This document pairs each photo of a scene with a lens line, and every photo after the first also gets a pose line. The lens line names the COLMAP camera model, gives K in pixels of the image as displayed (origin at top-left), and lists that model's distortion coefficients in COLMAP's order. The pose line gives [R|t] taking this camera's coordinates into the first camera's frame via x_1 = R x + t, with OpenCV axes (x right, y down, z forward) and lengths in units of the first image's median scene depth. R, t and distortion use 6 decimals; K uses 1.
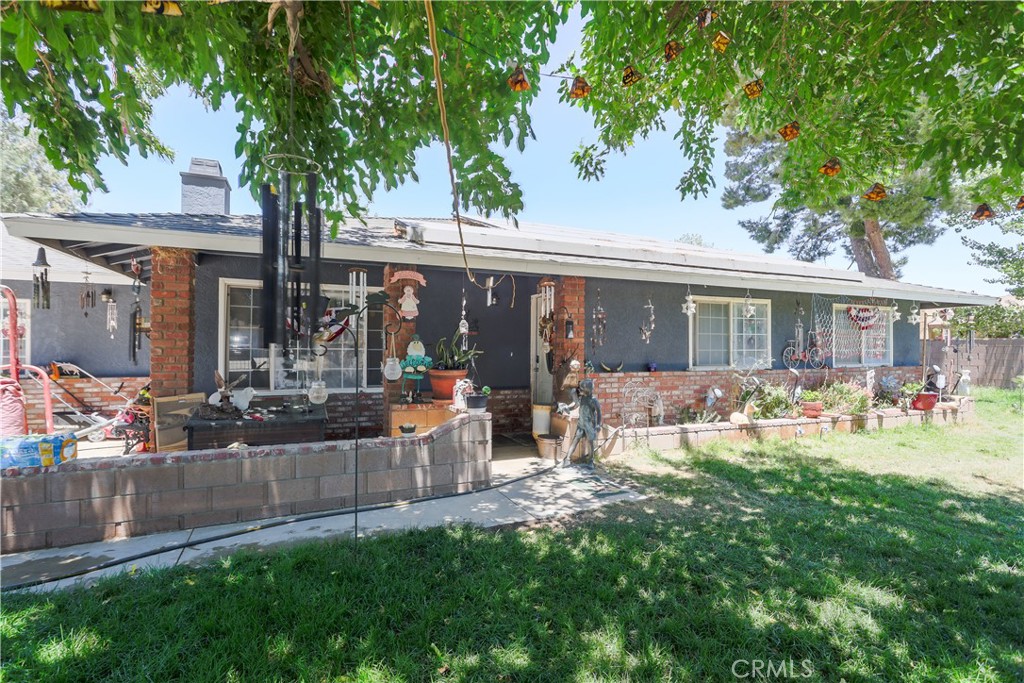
lens RADIAL K [[517.5, 0, 511.3], [0, 517.5, 344.5], [0, 0, 1]] dist [0.000457, 0.000019]
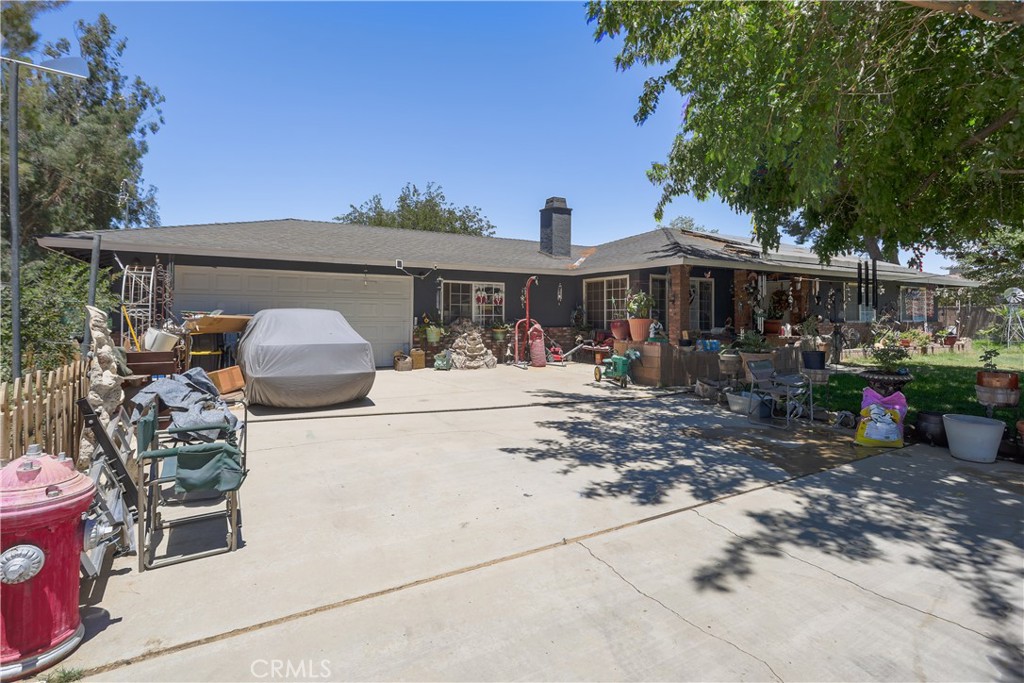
lens RADIAL K [[517.5, 0, 511.2], [0, 517.5, 313.6], [0, 0, 1]] dist [0.000457, 0.000019]
pose [[0.994841, -0.001212, 0.101439, -0.908921], [0.001133, 0.999999, 0.000833, 0.012802], [-0.101440, -0.000713, 0.994841, -0.645464]]
